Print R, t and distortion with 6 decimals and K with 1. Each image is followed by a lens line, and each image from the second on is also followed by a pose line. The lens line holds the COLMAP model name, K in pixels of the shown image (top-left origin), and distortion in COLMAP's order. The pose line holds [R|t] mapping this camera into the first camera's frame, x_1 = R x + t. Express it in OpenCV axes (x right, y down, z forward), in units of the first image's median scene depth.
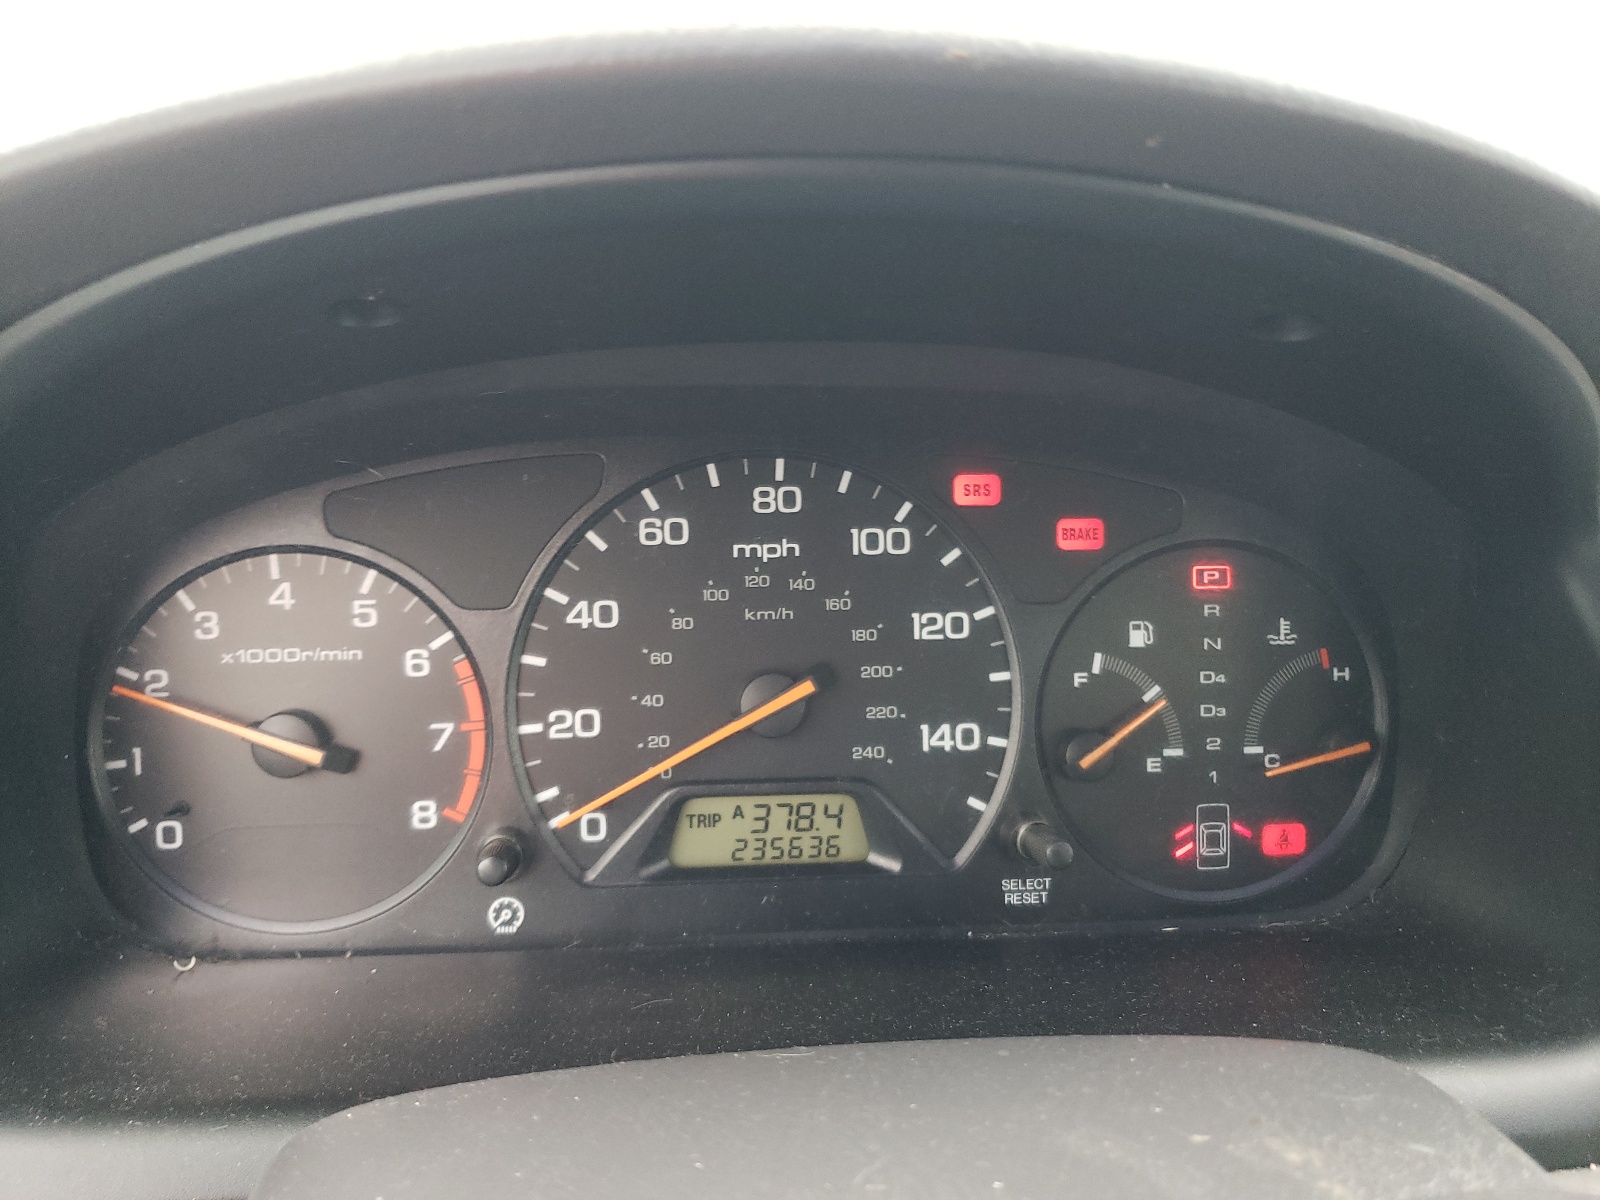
lens RADIAL K [[1223.4, 0, 798.1], [0, 1223.4, 600.3], [0, 0, 1]] dist [-0.006361, -0.002722]
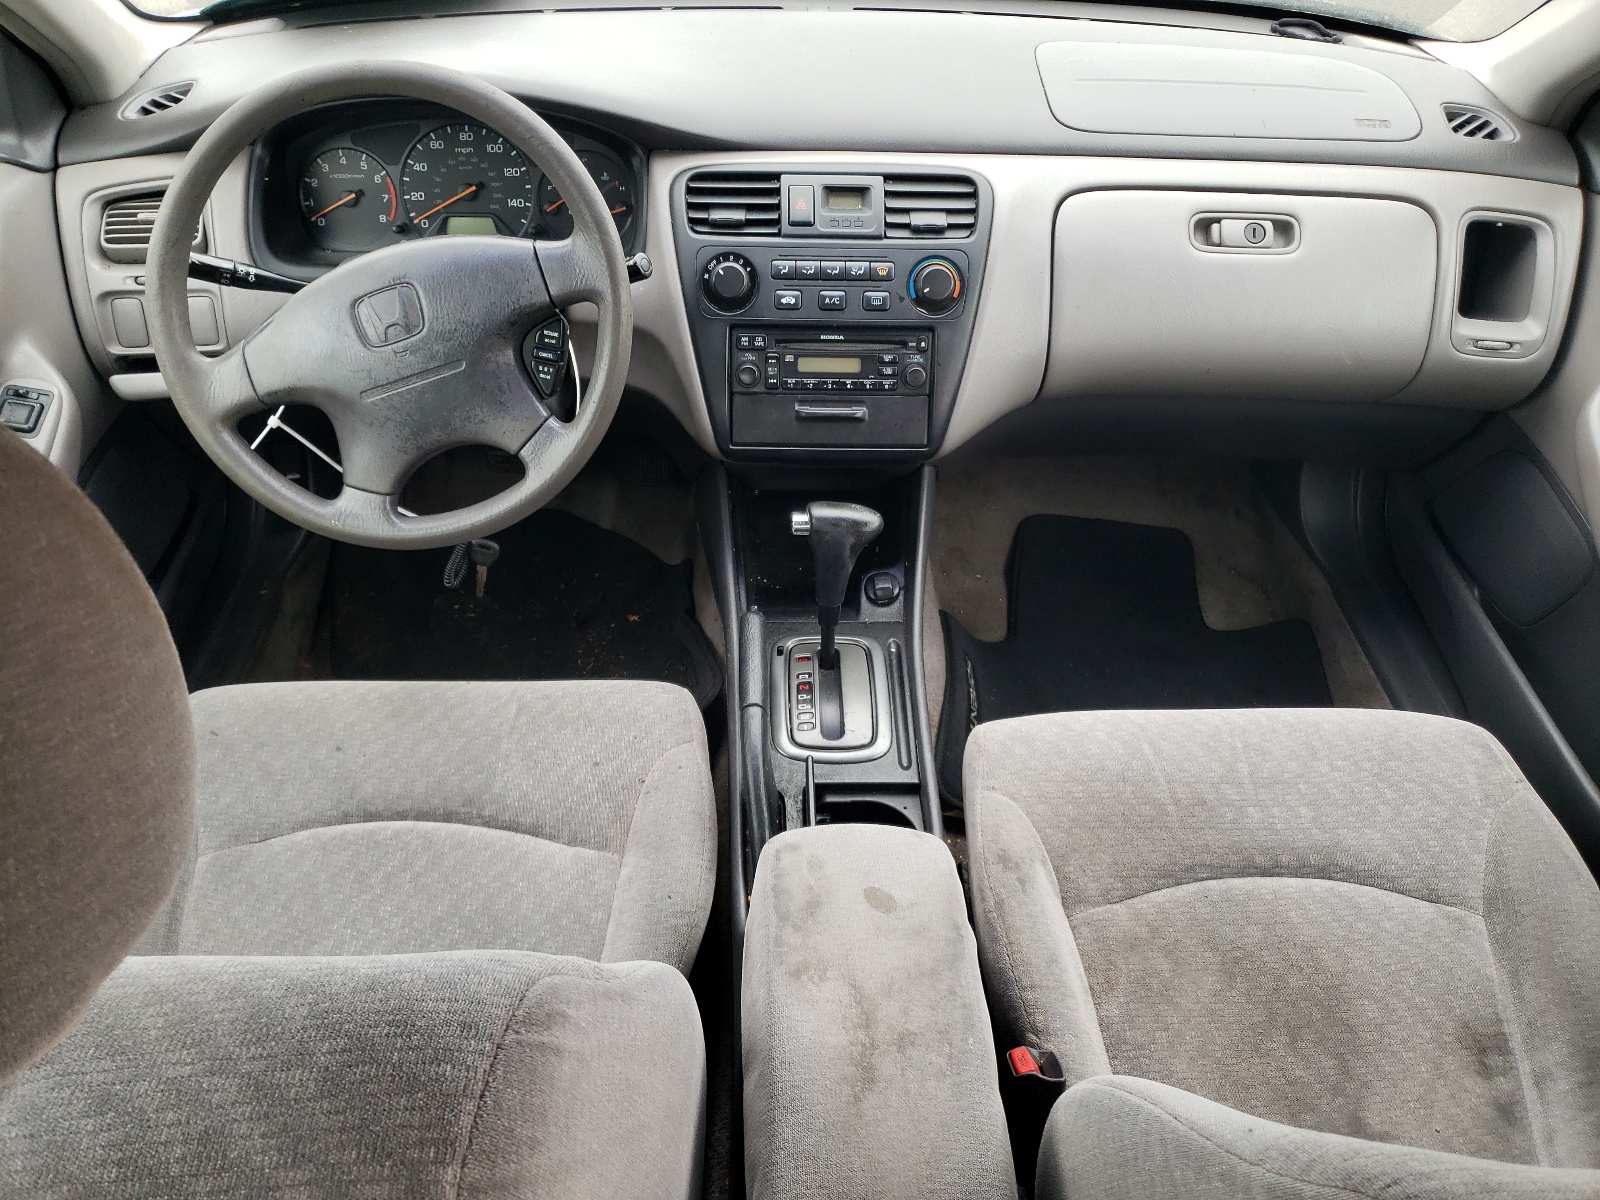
lens RADIAL K [[1223.4, 0, 801.3], [0, 1223.4, 597.8], [0, 0, 1]] dist [-0.006361, -0.002722]
pose [[0.997915, 0.040254, -0.050442, 1.313032], [-0.021596, 0.944856, 0.326772, 0.010320], [0.060814, -0.325002, 0.943756, -3.094745]]
